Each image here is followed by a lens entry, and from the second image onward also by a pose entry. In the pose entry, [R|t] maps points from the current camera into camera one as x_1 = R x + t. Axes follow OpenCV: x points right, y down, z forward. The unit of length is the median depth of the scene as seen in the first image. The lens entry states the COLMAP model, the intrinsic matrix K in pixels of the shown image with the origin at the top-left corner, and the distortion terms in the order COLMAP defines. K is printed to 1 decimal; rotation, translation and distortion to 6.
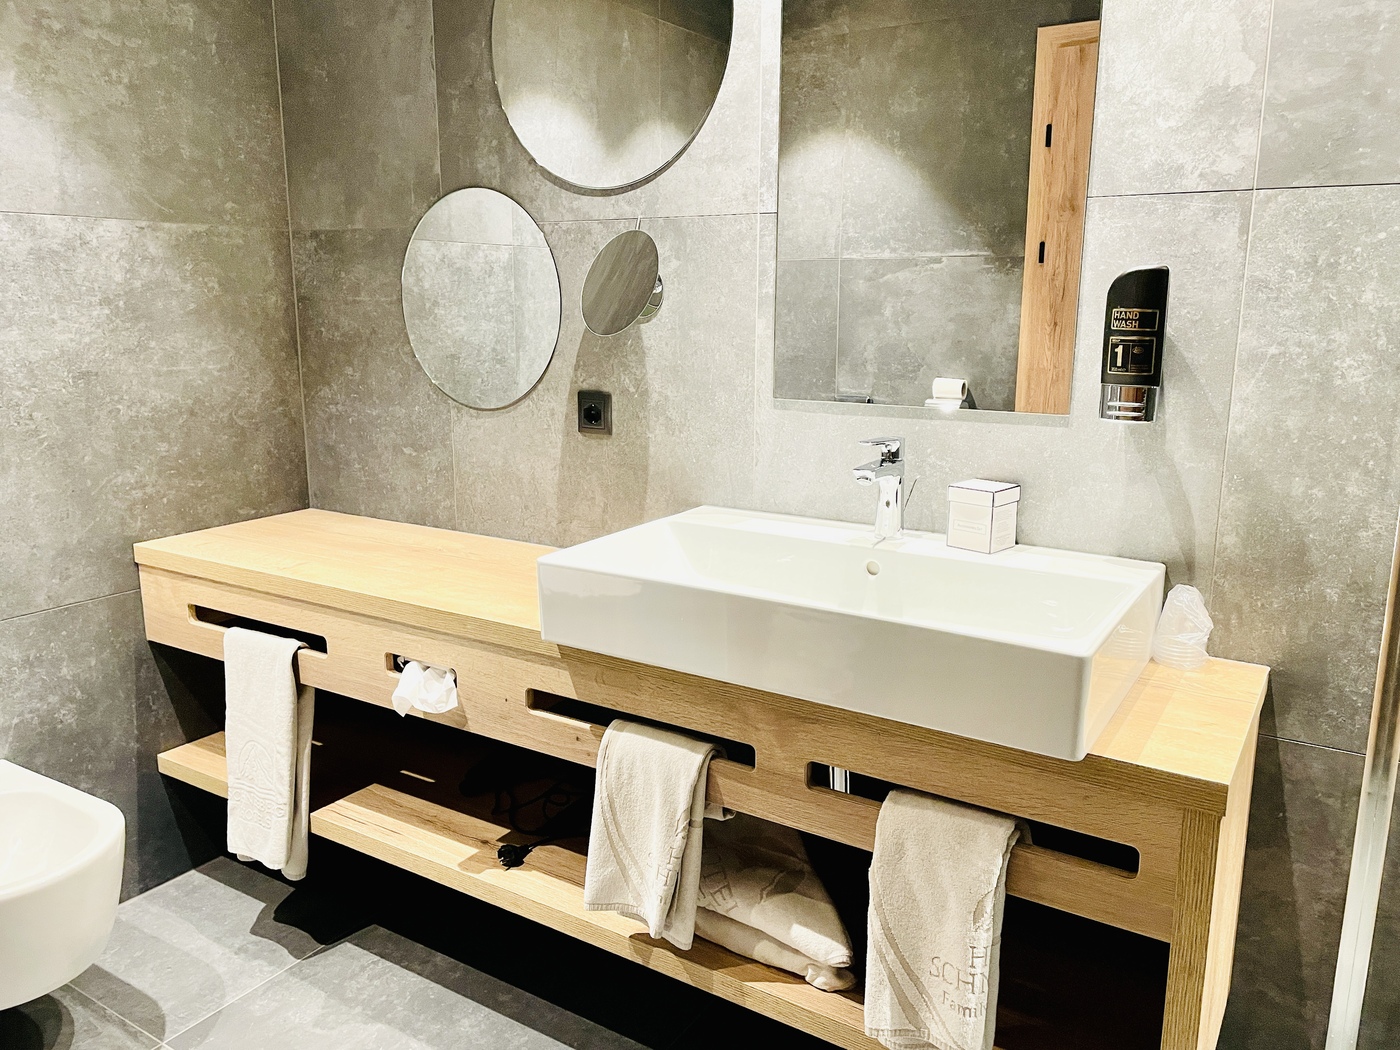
lens RADIAL K [[1053.4, 0, 717.4], [0, 1053.4, 520.6], [0, 0, 1]] dist [0.100886, -0.129213]
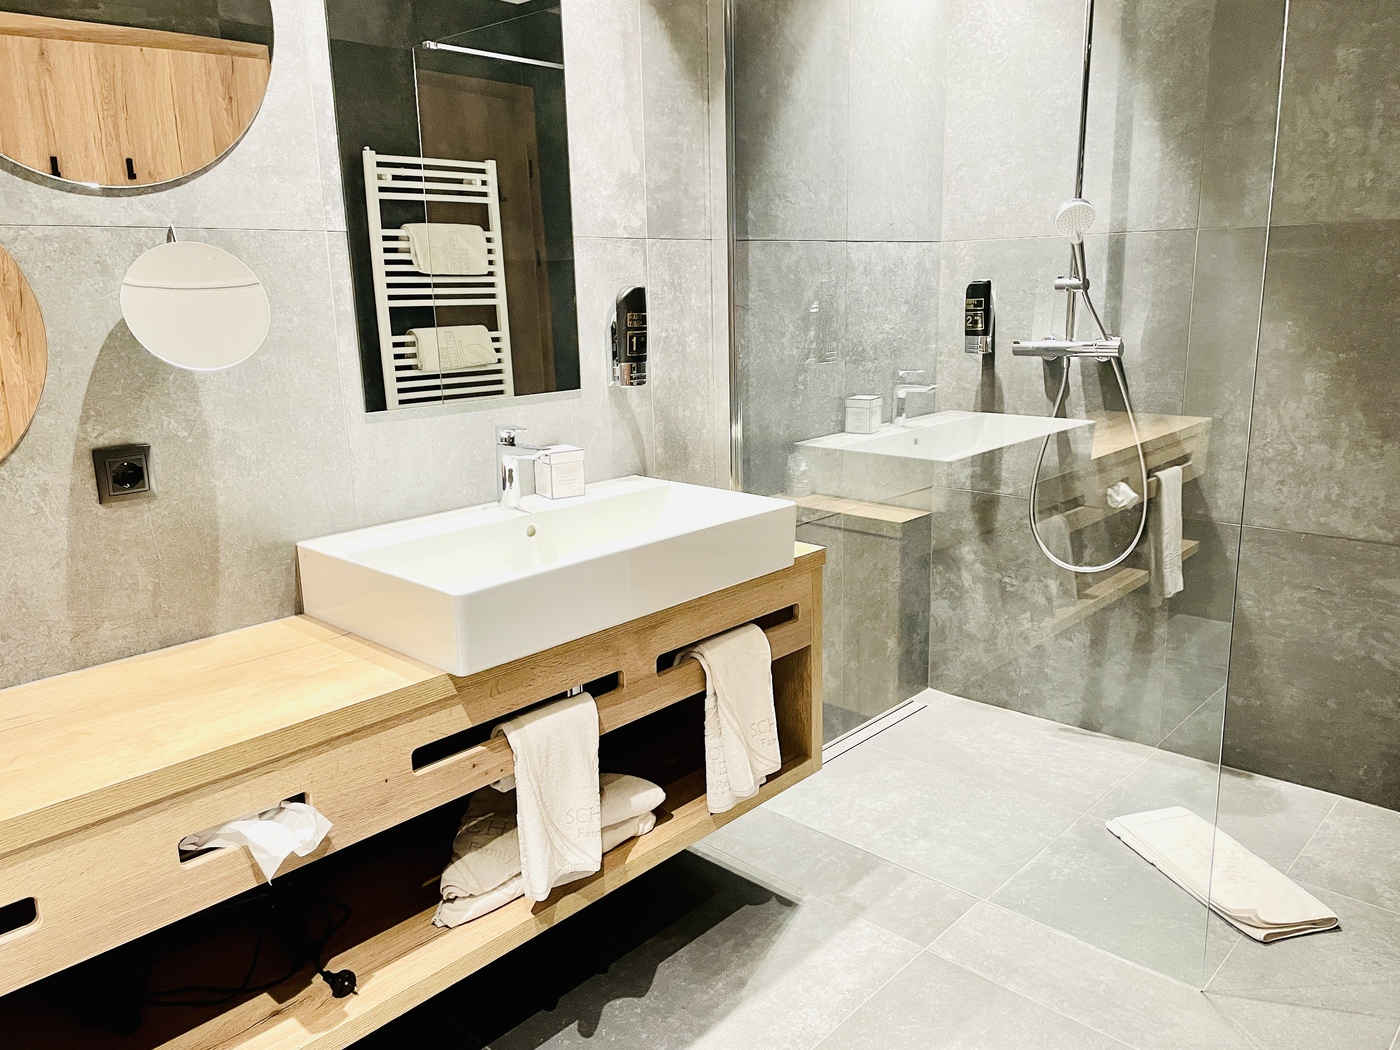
lens RADIAL K [[1053.4, 0, 717.4], [0, 1053.4, 520.6], [0, 0, 1]] dist [0.100886, -0.129213]
pose [[0.180306, -0.230814, 0.956146, -0.980247], [0.220638, 0.956797, 0.189365, -0.150568], [-0.958545, 0.176818, 0.223443, 0.513614]]
